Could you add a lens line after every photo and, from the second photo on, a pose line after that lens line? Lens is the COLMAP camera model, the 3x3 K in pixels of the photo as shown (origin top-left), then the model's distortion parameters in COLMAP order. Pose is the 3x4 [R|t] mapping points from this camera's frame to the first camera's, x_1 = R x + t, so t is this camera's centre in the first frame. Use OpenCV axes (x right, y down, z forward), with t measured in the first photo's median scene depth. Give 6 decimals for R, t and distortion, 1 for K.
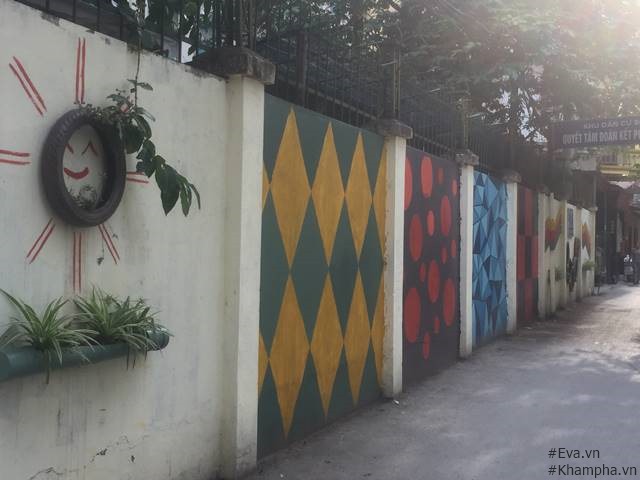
lens RADIAL K [[856.4, 0, 320.1], [0, 856.4, 237.9], [0, 0, 1]] dist [0.032476, 0.000000]
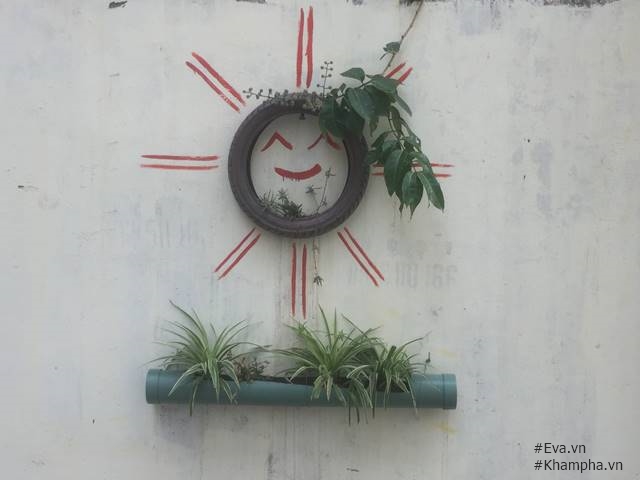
lens RADIAL K [[856.4, 0, 320.0], [0, 856.4, 242.9], [0, 0, 1]] dist [0.032476, 0.000000]
pose [[0.361586, -0.008212, -0.932303, 0.499648], [-0.007844, 0.999899, -0.011849, 0.001910], [0.932306, 0.011598, 0.361485, 0.728743]]
